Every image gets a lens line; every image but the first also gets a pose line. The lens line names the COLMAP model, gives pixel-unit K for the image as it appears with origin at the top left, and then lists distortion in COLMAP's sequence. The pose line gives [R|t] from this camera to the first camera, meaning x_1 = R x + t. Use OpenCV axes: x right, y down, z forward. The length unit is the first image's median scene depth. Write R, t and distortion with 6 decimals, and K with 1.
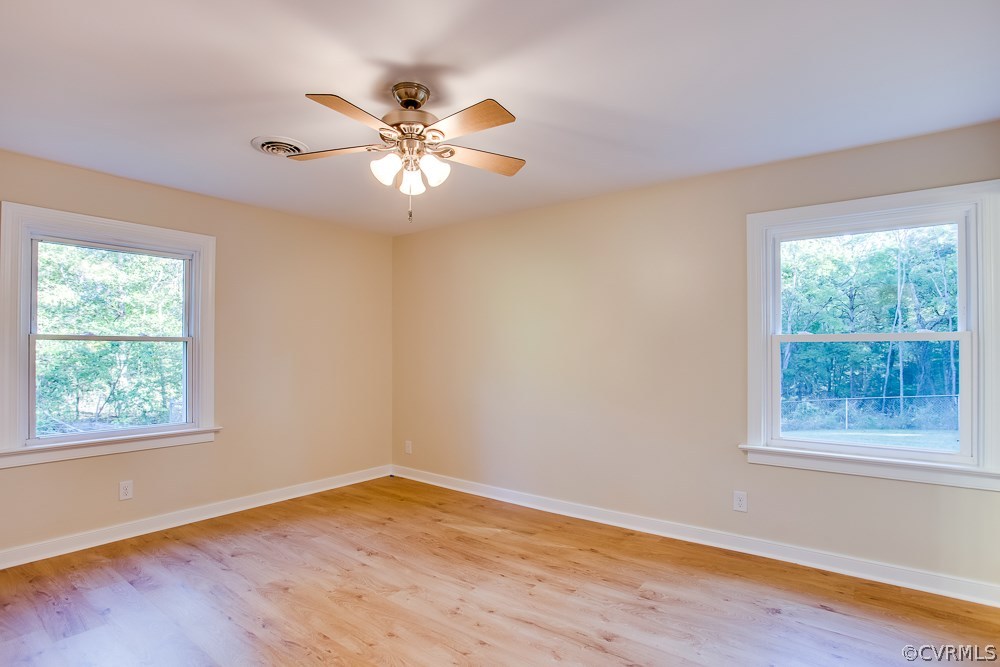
lens RADIAL K [[480.9, 0, 504.4], [0, 480.9, 355.6], [0, 0, 1]] dist [-0.050576, 0.000242]
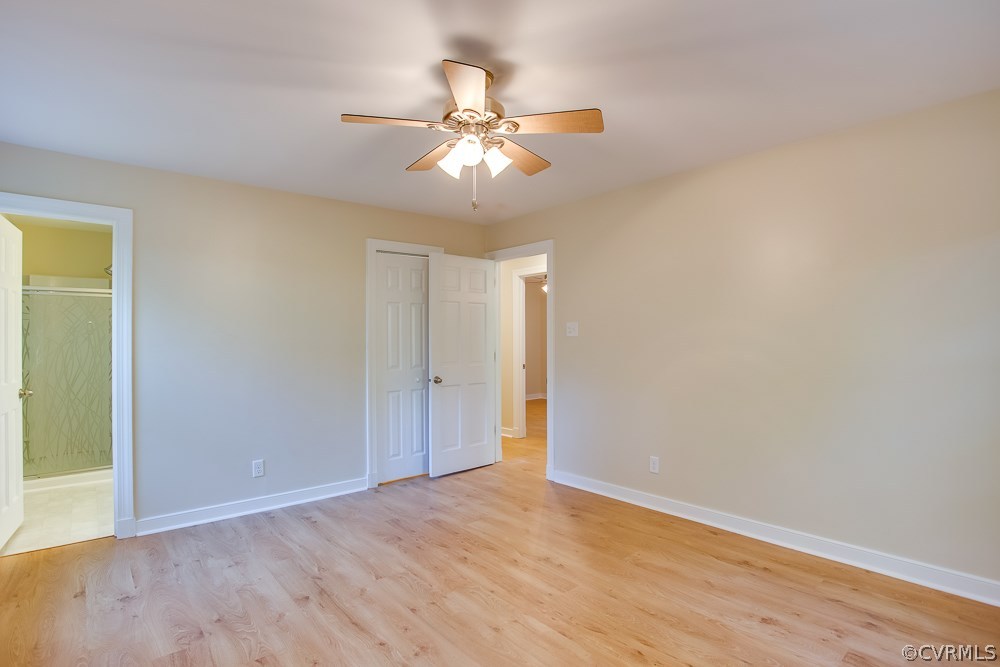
lens RADIAL K [[499.4, 0, 500.0], [0, 499.4, 333.5], [0, 0, 1]] dist [-0.071482, 0.024233]
pose [[-0.976906, 0.007027, 0.213554, -0.330916], [0.006363, 0.999973, -0.003795, -0.011288], [-0.213574, -0.002348, -0.976924, 1.407174]]
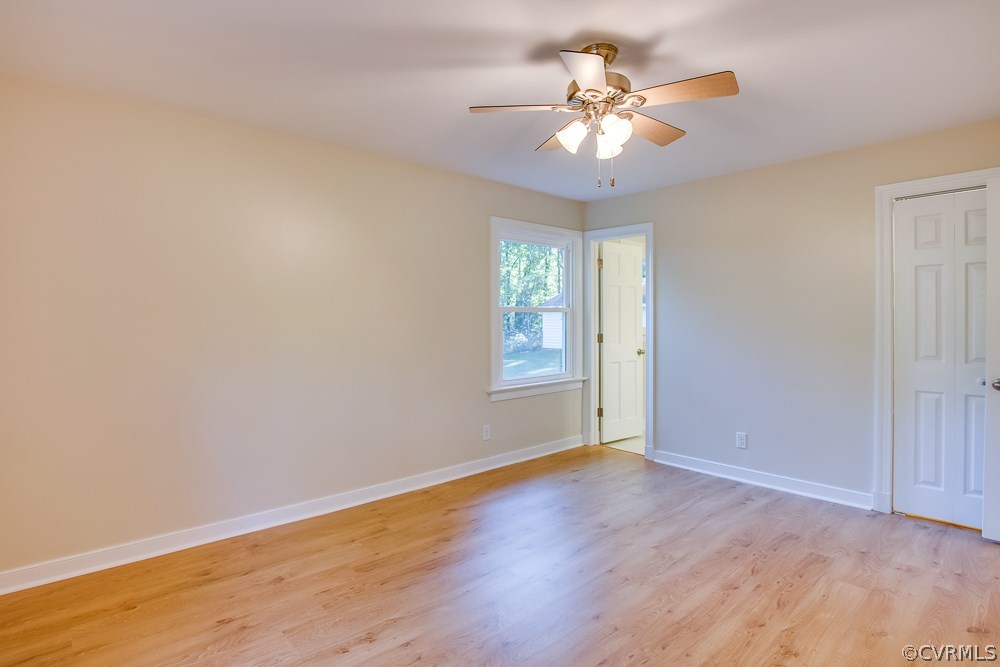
lens RADIAL K [[499.4, 0, 500.0], [0, 499.4, 333.5], [0, 0, 1]] dist [-0.071482, 0.024233]
pose [[0.200675, -0.026295, 0.979305, -0.865353], [0.007722, 0.999651, 0.025259, -0.001989], [-0.979627, 0.002493, 0.200808, 0.700096]]
